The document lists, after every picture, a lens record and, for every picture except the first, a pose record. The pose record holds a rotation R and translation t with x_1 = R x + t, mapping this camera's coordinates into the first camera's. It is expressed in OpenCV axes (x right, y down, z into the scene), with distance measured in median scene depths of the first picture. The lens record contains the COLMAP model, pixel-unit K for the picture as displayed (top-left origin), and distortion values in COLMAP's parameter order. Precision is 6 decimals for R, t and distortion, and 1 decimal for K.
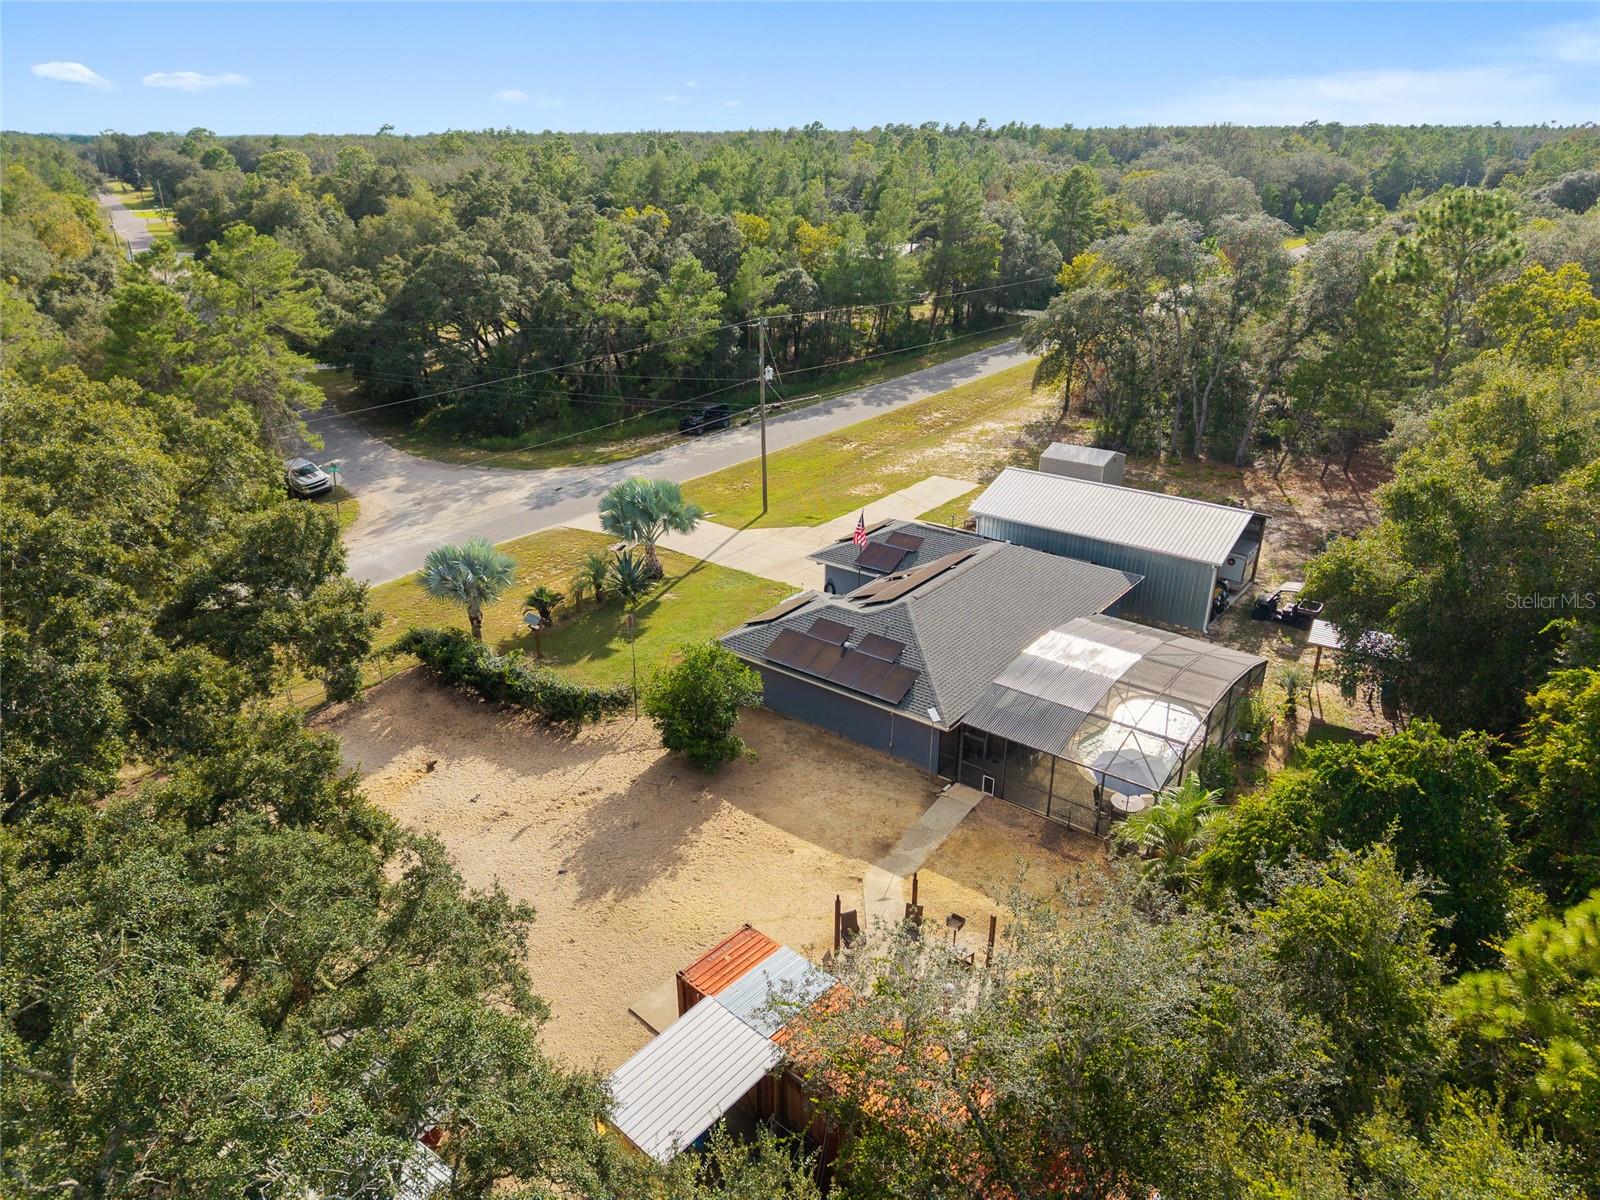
lens RADIAL K [[1067.9, 0, 796.9], [0, 1067.9, 602.4], [0, 0, 1]] dist [0.036478, -0.035735]
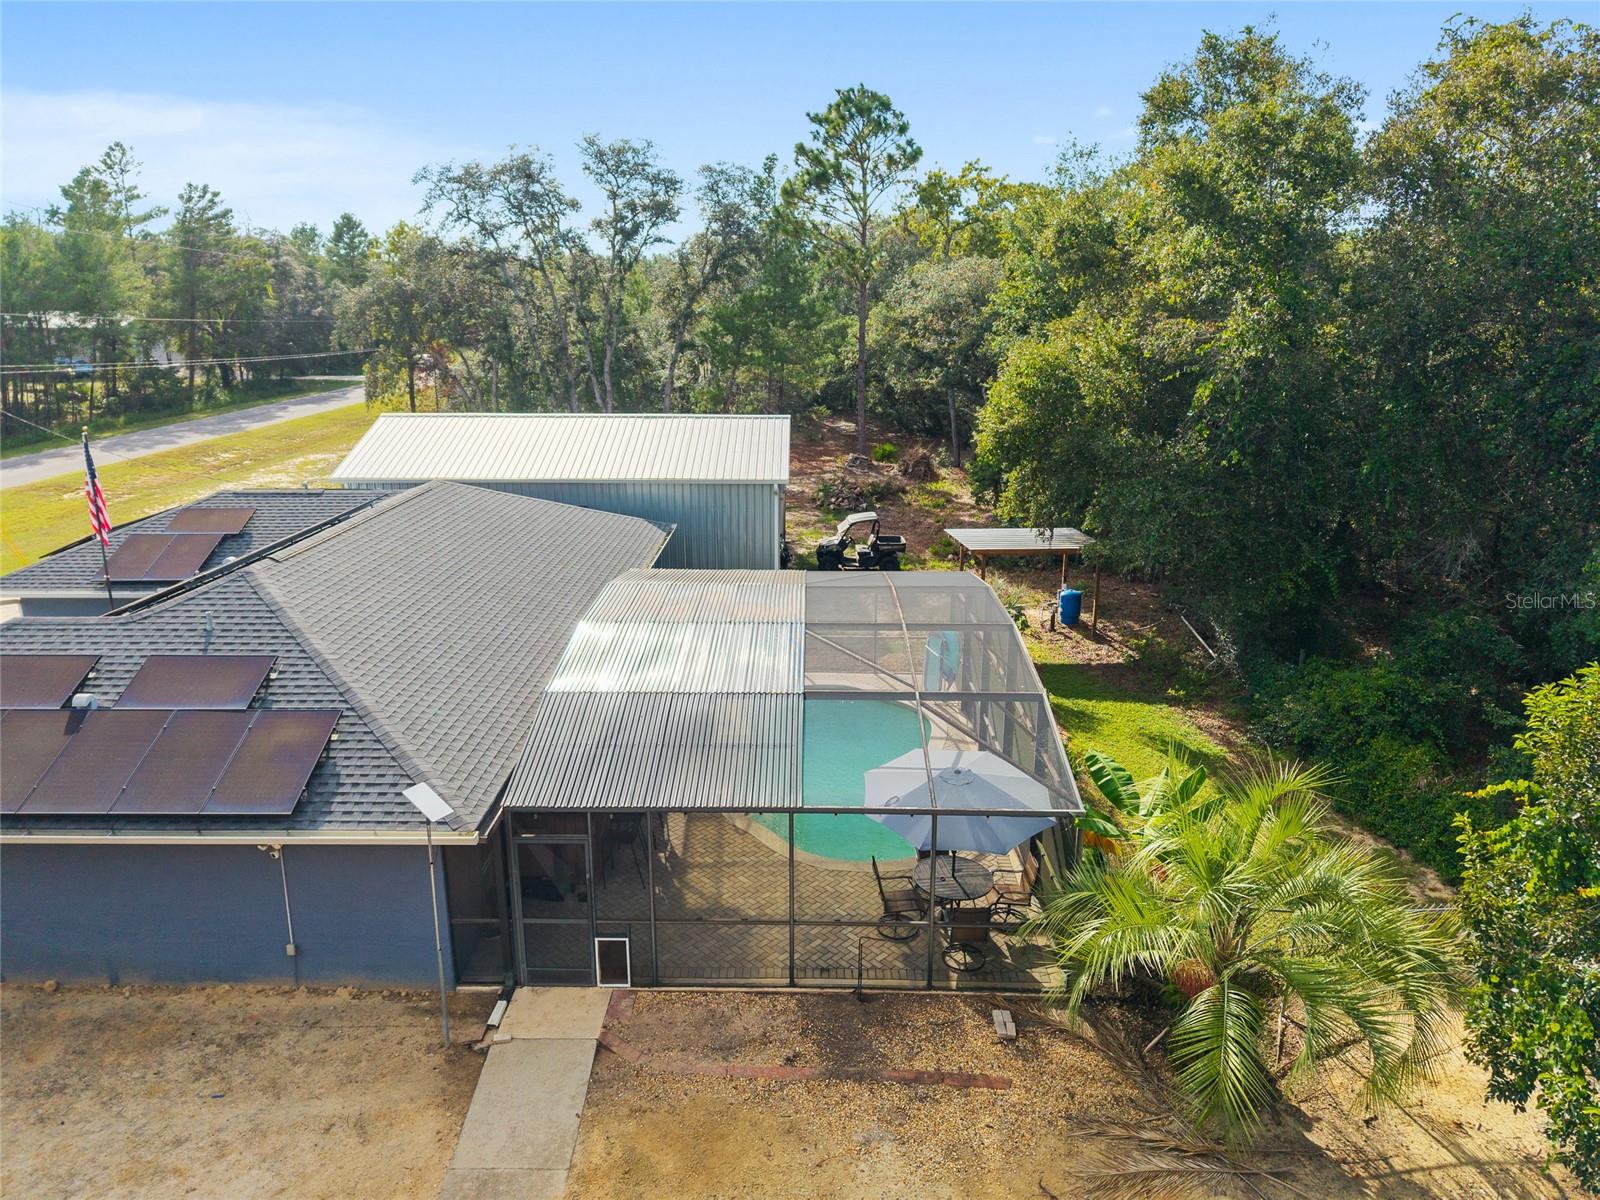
lens RADIAL K [[1067.9, 0, 788.9], [0, 1067.9, 595.4], [0, 0, 1]] dist [0.036478, -0.035735]
pose [[0.807407, -0.166824, 0.565918, 0.043201], [0.242428, 0.968285, -0.060441, 0.086791], [-0.537887, 0.185995, 0.822243, 0.639032]]
